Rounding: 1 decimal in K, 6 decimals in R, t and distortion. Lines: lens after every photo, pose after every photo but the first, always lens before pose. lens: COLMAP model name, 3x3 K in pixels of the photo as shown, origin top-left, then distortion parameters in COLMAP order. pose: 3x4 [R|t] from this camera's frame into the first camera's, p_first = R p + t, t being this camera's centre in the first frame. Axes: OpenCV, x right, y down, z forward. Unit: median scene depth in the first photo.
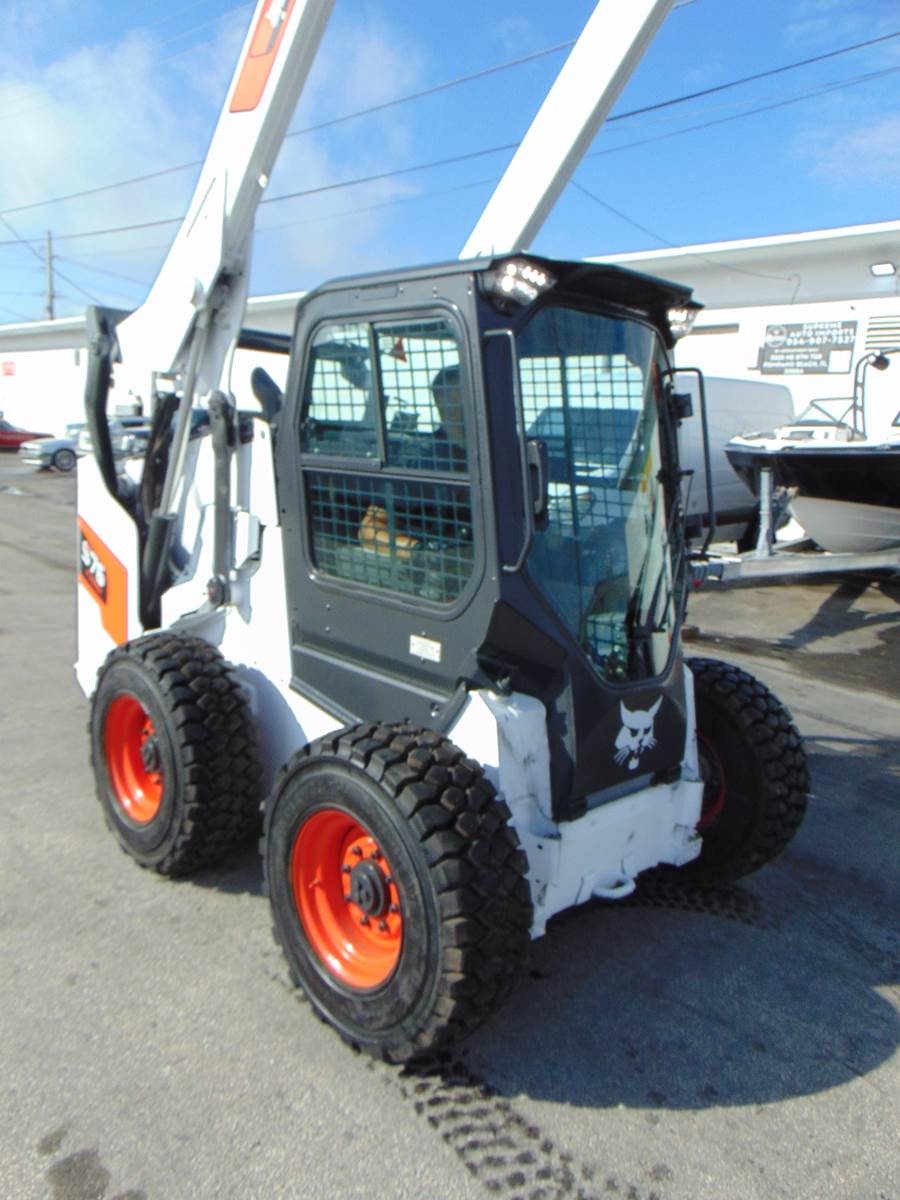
lens RADIAL K [[900.8, 0, 445.4], [0, 900.8, 612.3], [0, 0, 1]] dist [-0.023081, 0.063678]
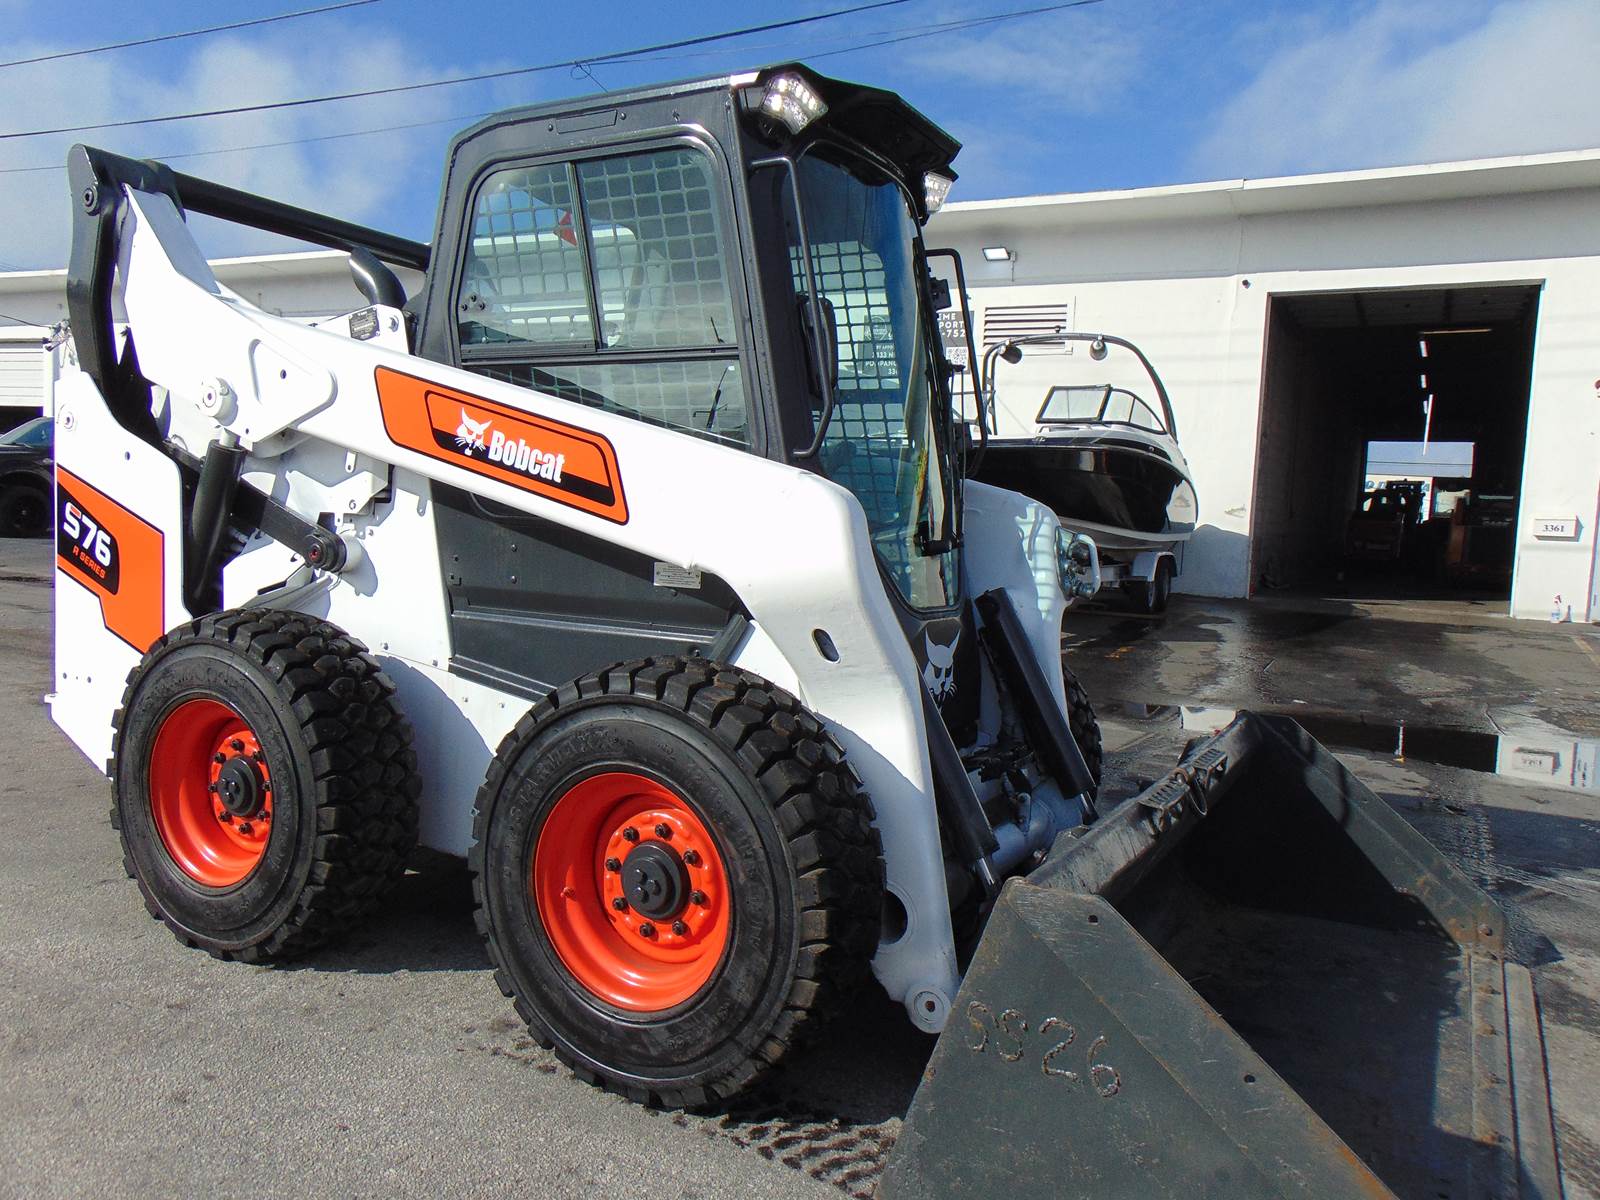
lens RADIAL K [[1201.0, 0, 807.6], [0, 1201.0, 599.3], [0, 0, 1]] dist [-0.023081, 0.063678]
pose [[0.953452, -0.044303, 0.298272, -0.195640], [0.071899, 0.994020, -0.082187, 0.134035], [-0.292848, 0.099806, 0.950936, 0.009500]]
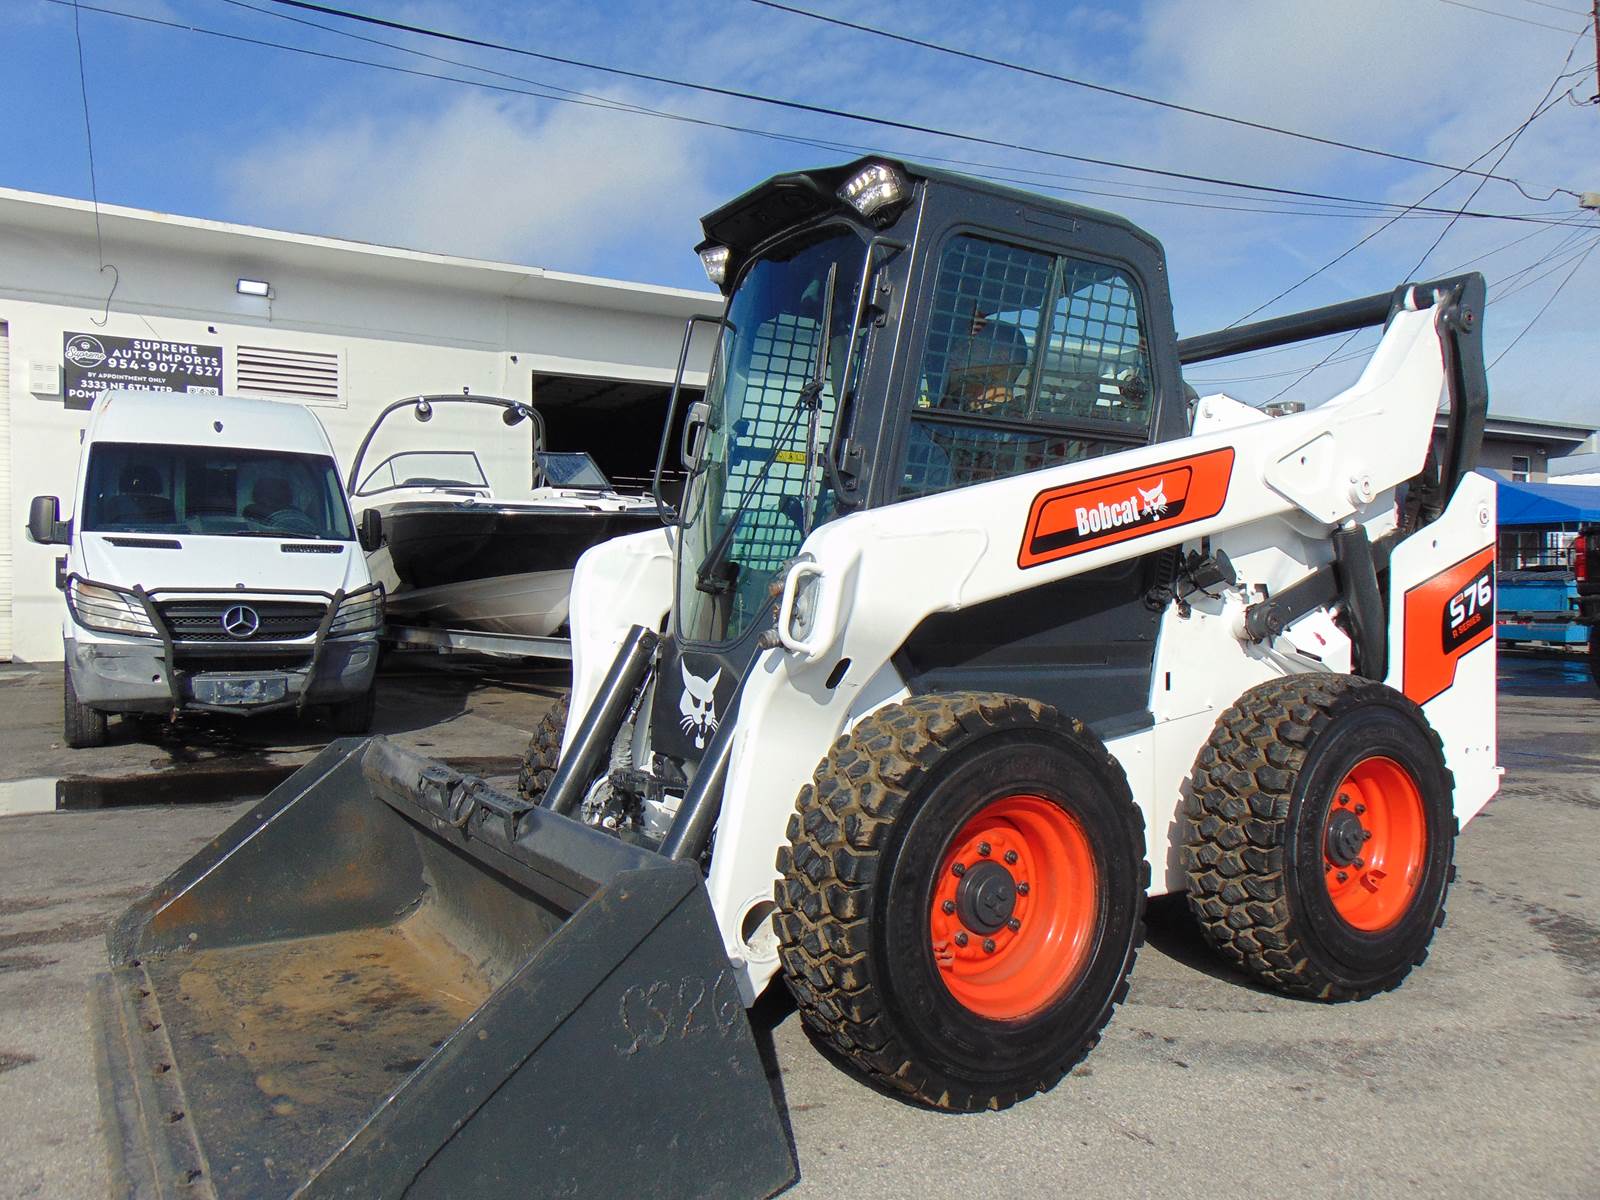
lens RADIAL K [[1201.0, 0, 801.6], [0, 1201.0, 595.6], [0, 0, 1]] dist [-0.023081, 0.063678]
pose [[0.222917, -0.068492, 0.972428, -2.021699], [0.196736, 0.980164, 0.023938, -0.305853], [-0.954779, 0.185976, 0.231970, 1.887959]]
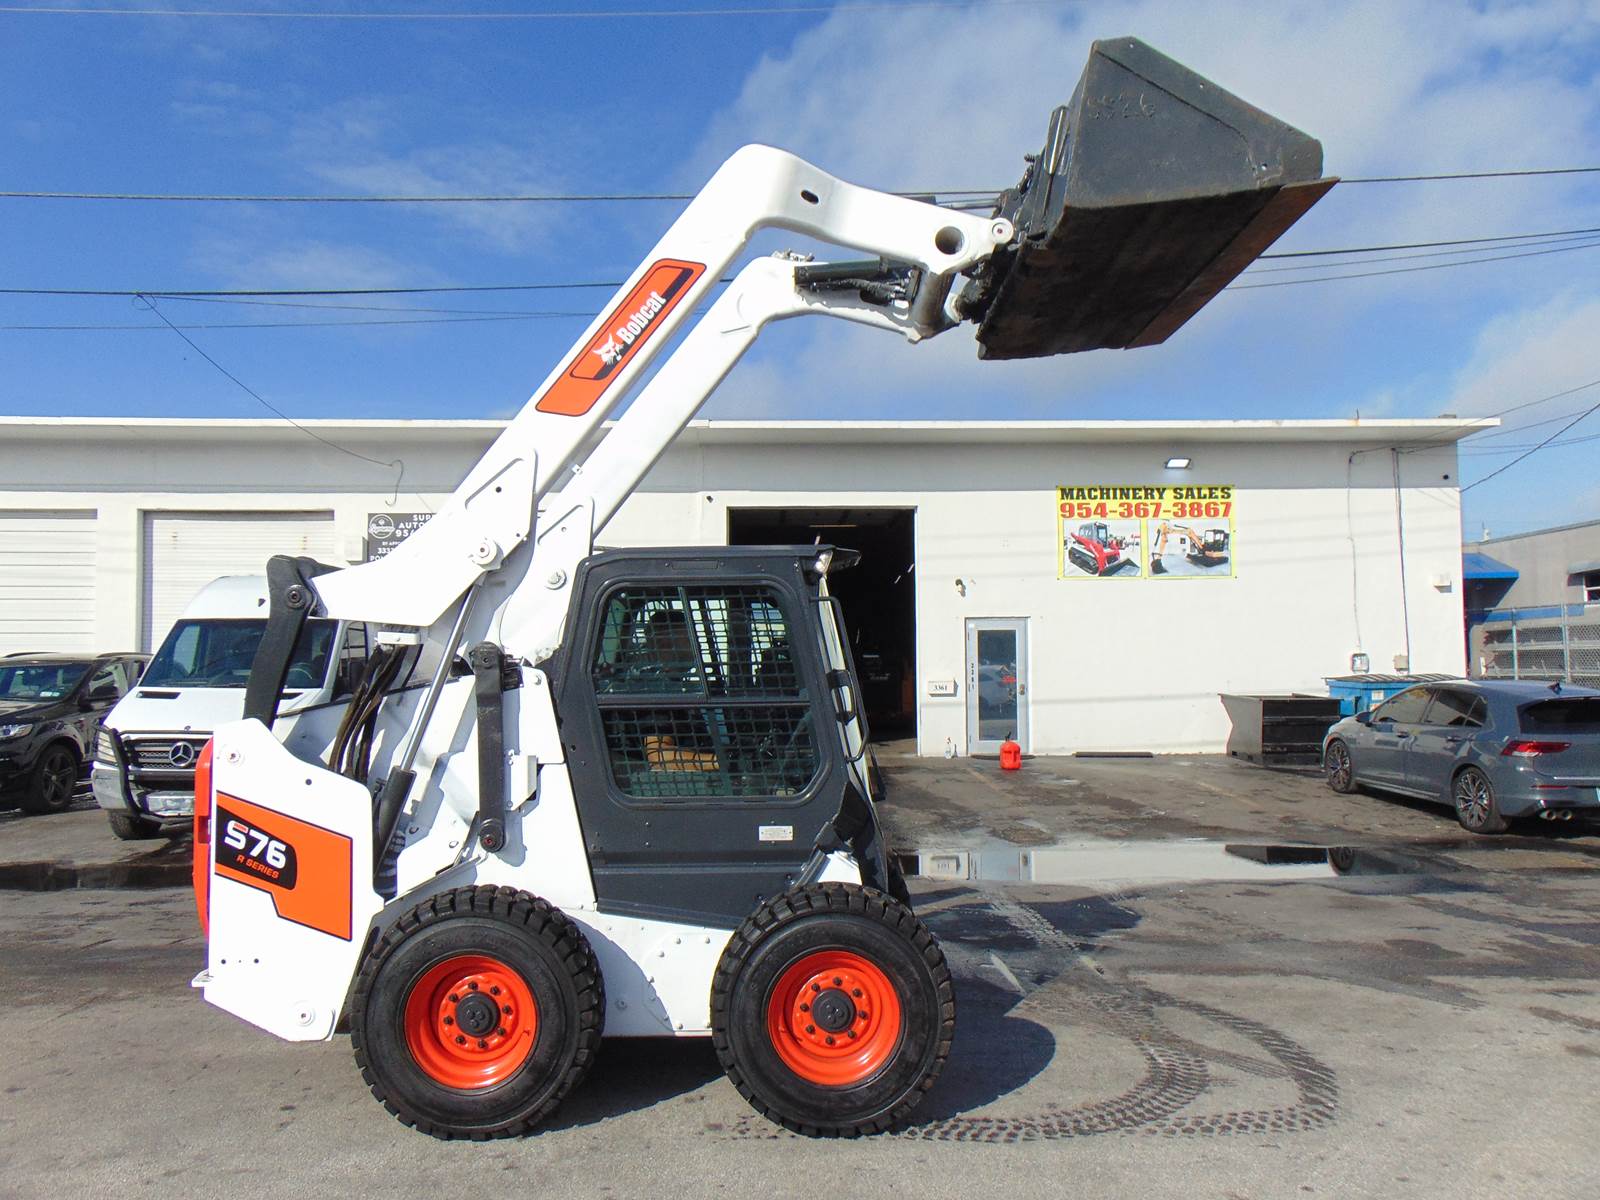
lens RADIAL K [[1201.0, 0, 813.0], [0, 1201.0, 598.8], [0, 0, 1]] dist [-0.023081, 0.063678]
pose [[0.676551, -0.024834, 0.735977, -1.101473], [0.184017, 0.973425, -0.136312, -0.036551], [-0.713033, 0.227654, 0.663142, -0.226868]]
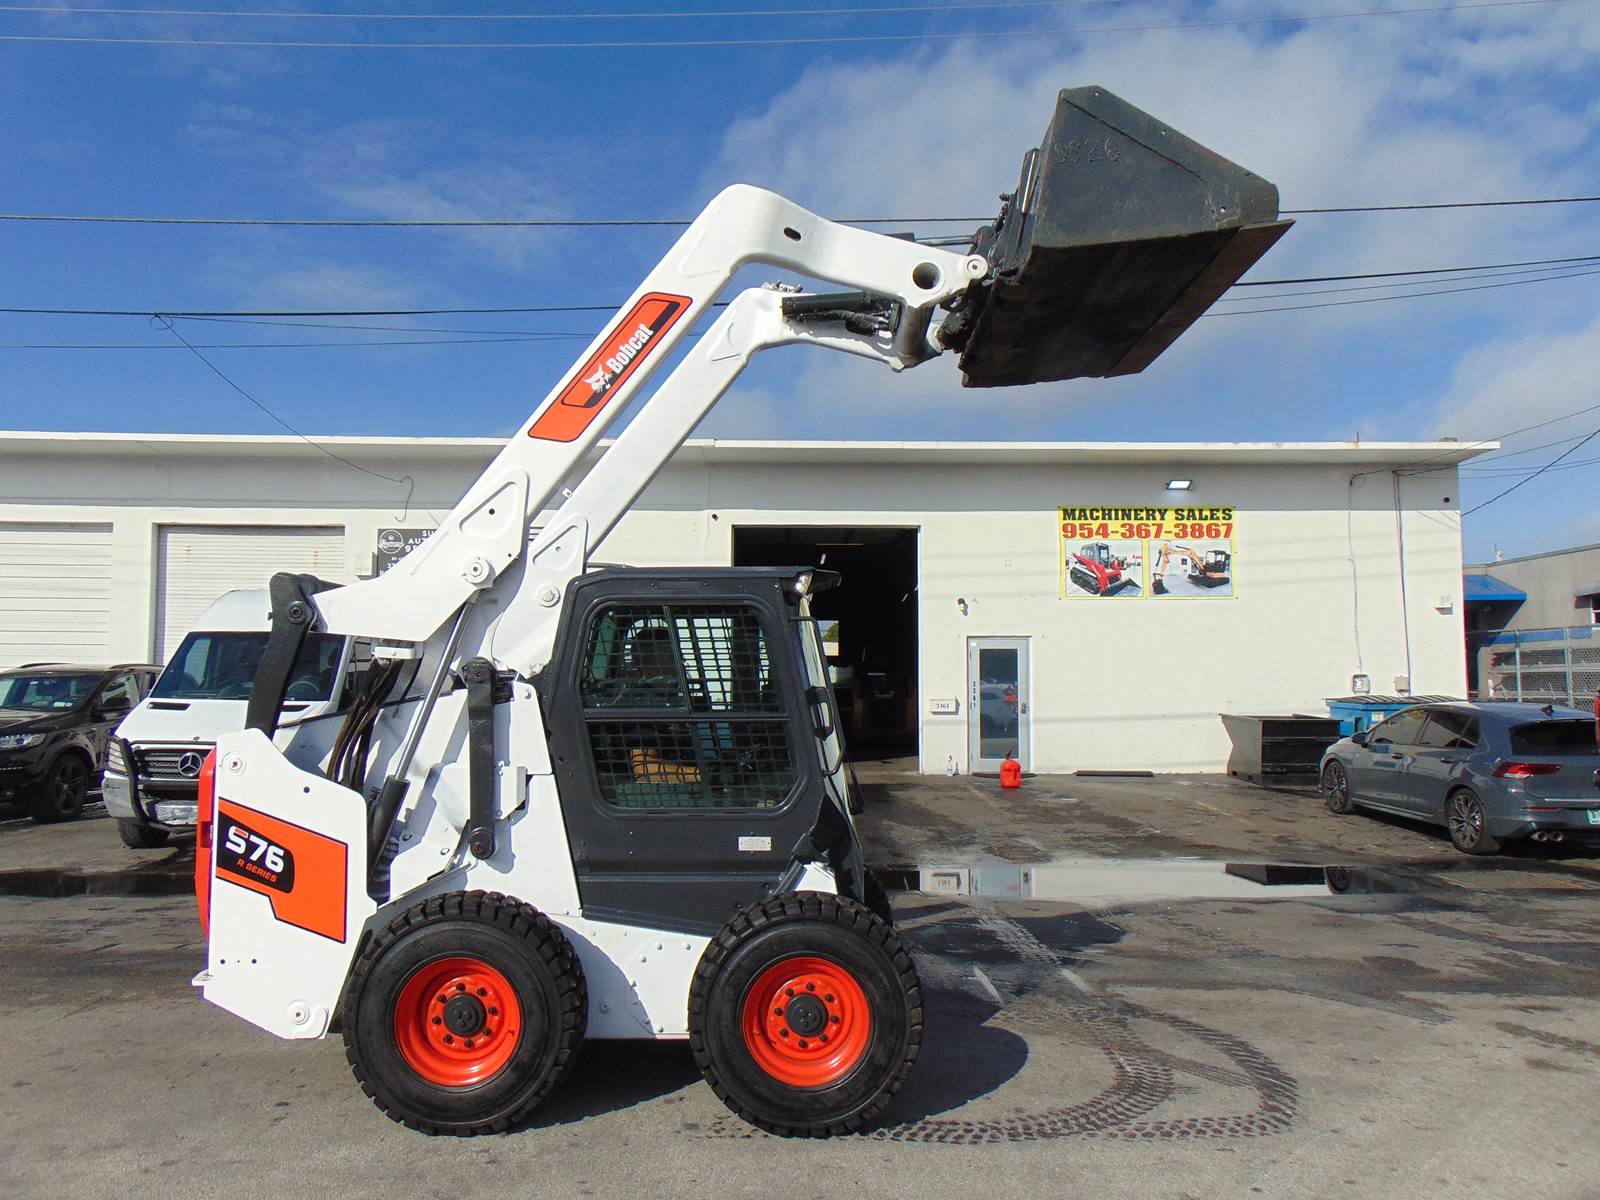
lens RADIAL K [[1201.0, 0, 813.5], [0, 1201.0, 595.7], [0, 0, 1]] dist [-0.023081, 0.063678]
pose [[0.683296, -0.007501, 0.730103, -1.118878], [0.175509, 0.972316, -0.154268, -0.023347], [-0.708733, 0.233551, 0.665696, -0.298852]]
